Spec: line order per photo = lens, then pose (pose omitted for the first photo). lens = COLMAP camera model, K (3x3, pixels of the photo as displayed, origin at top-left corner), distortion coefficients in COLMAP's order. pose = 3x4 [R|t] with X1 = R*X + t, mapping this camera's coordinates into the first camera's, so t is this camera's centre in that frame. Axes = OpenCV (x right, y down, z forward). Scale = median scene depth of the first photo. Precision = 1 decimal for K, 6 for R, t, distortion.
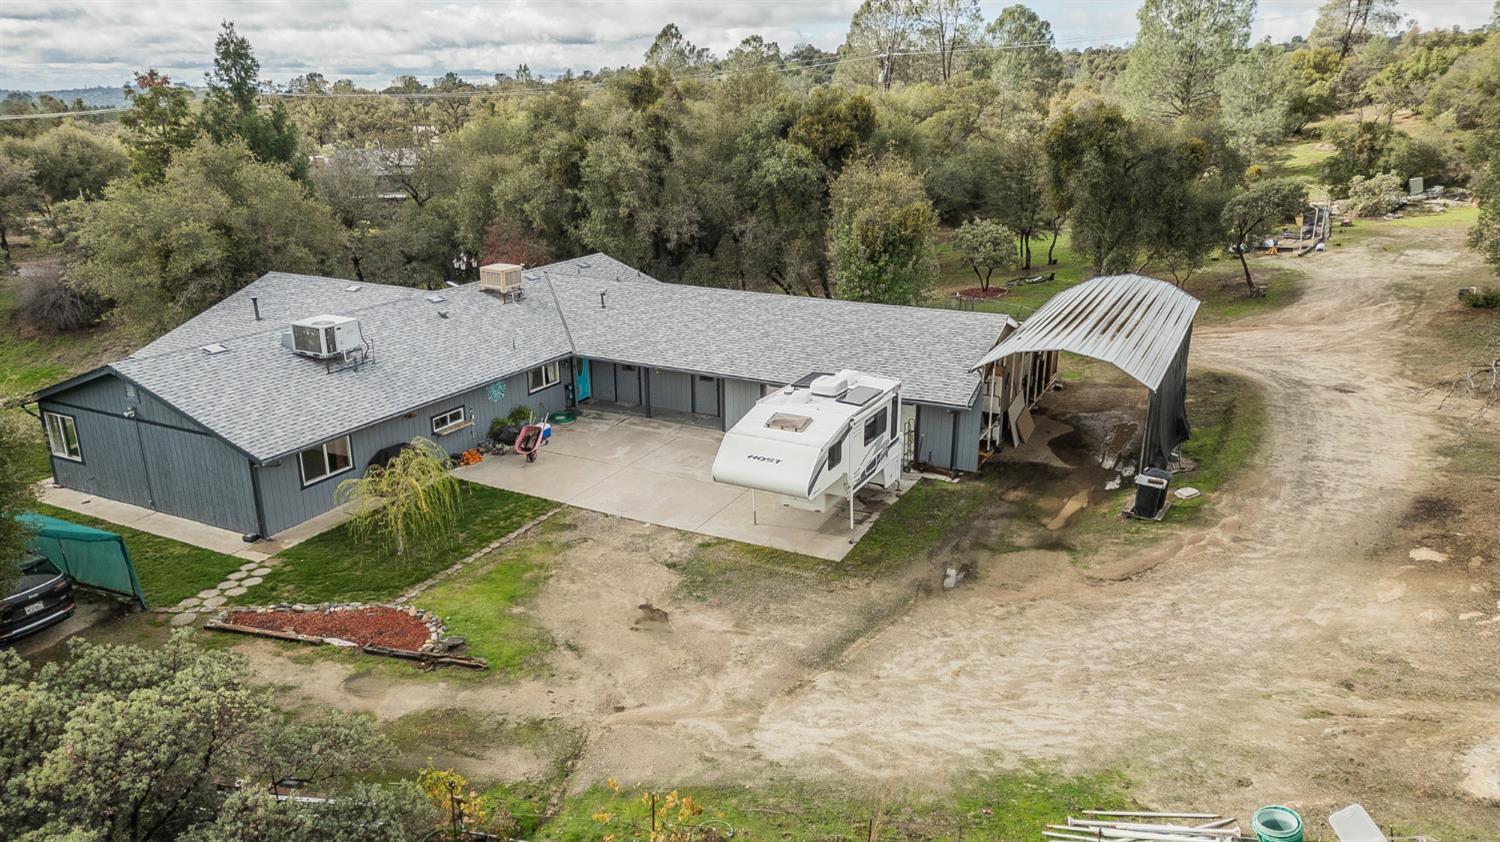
lens RADIAL K [[1037.2, 0, 748.6], [0, 1037.2, 422.7], [0, 0, 1]] dist [0.074059, -0.040262]
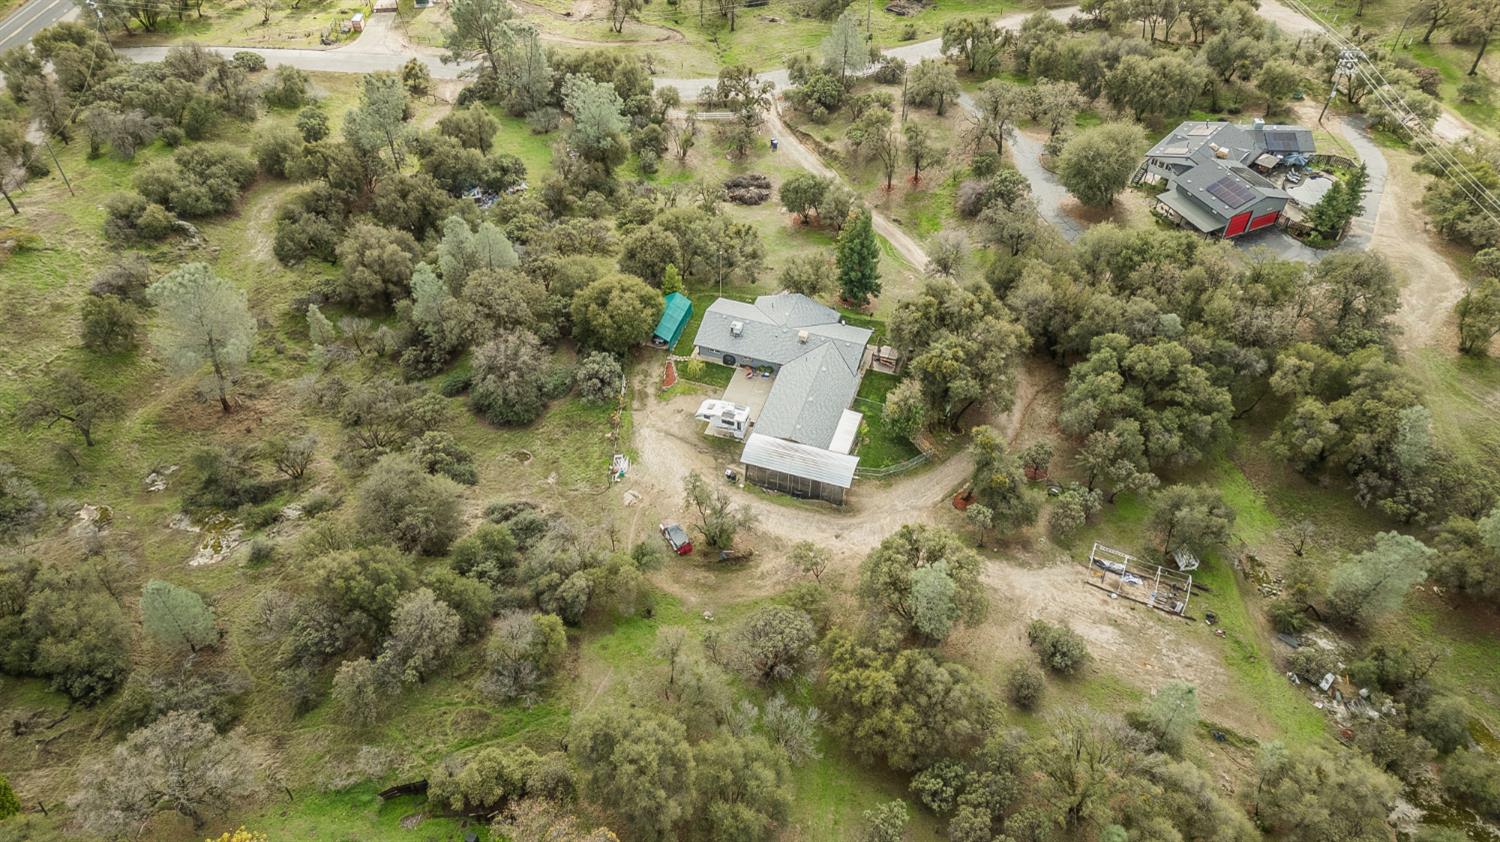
lens RADIAL K [[1049.9, 0, 747.3], [0, 1049.9, 402.8], [0, 0, 1]] dist [0.085213, -0.052872]
pose [[0.155089, 0.685429, -0.711432, 3.613703], [-0.313904, 0.717015, 0.622378, -3.179714], [0.936702, 0.126798, 0.326360, -0.463715]]
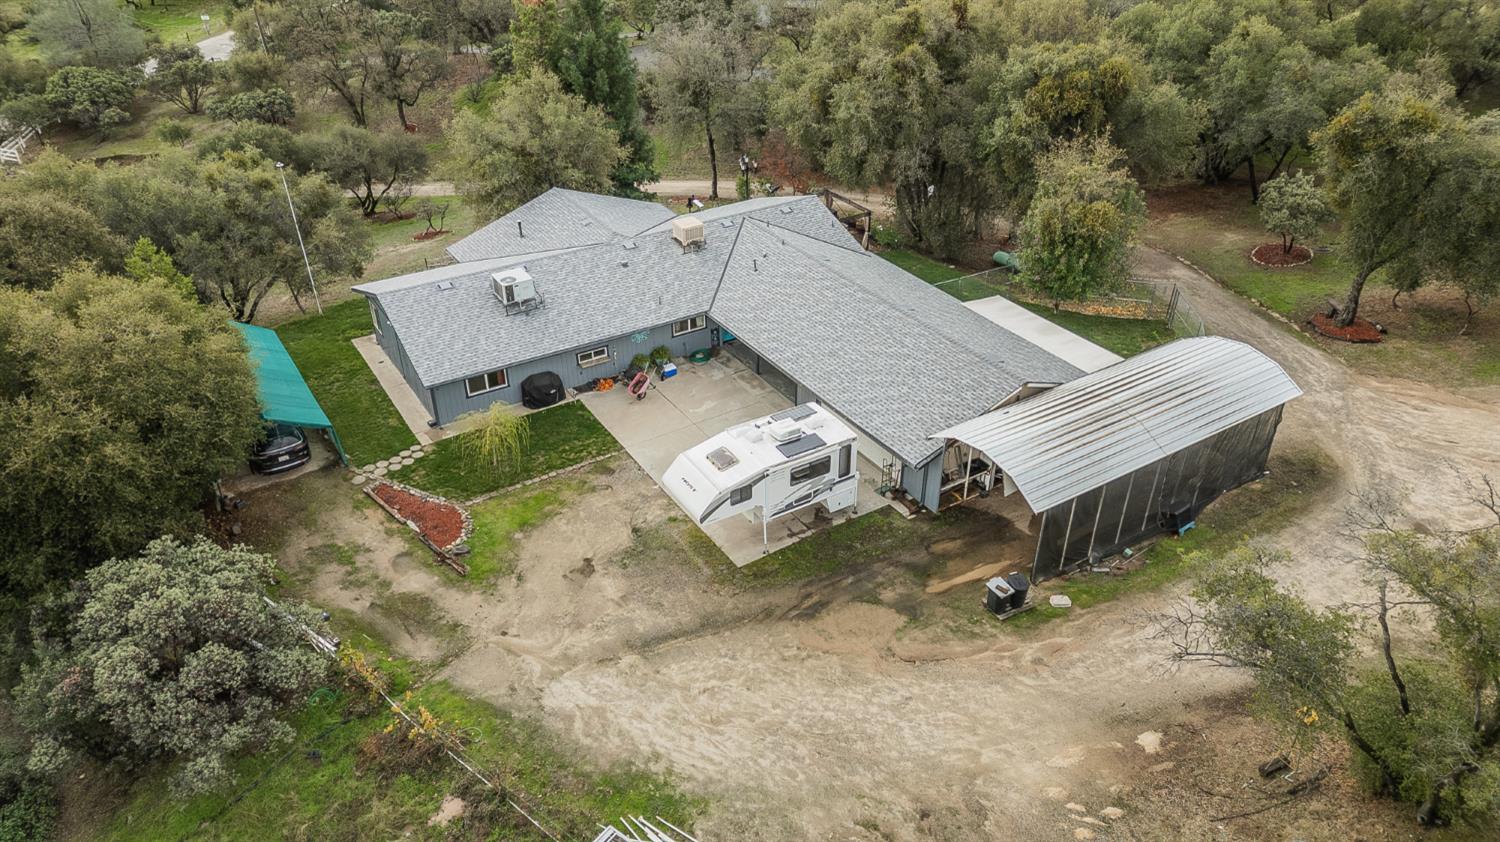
lens RADIAL K [[1037.2, 0, 748.6], [0, 1037.2, 422.7], [0, 0, 1]] dist [0.074059, -0.040262]
pose [[0.862257, 0.273374, -0.426355, 0.623619], [-0.157990, 0.944994, 0.286402, -0.431414], [0.481198, -0.179592, 0.858018, -0.108105]]
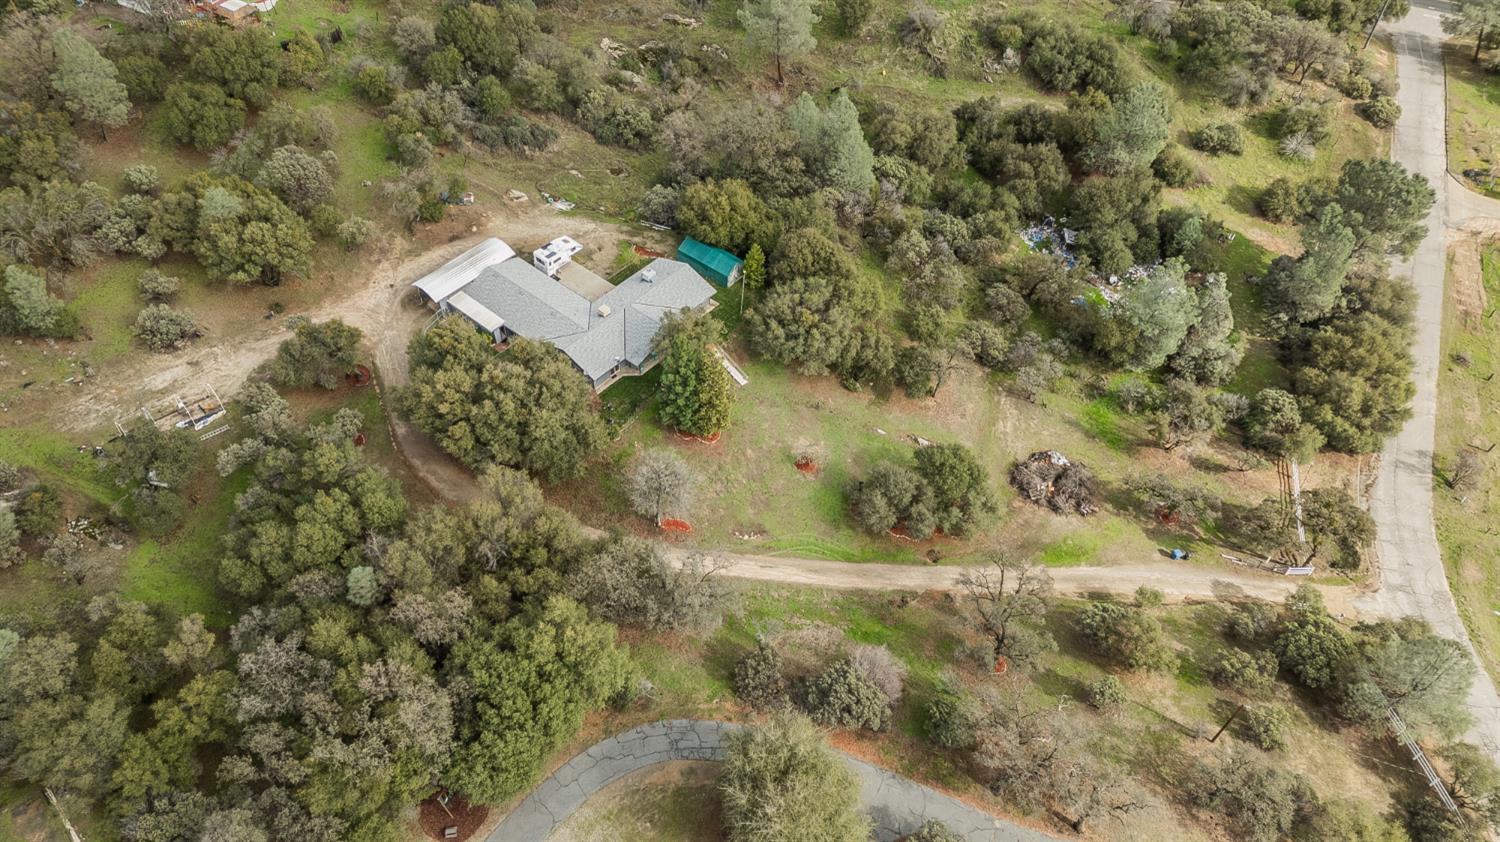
lens RADIAL K [[1037.2, 0, 748.6], [0, 1037.2, 422.7], [0, 0, 1]] dist [0.074059, -0.040262]
pose [[-0.972793, -0.175080, 0.151723, -1.893237], [0.065485, 0.420393, 0.904976, -4.490479], [-0.222226, 0.890290, -0.397490, 3.821176]]
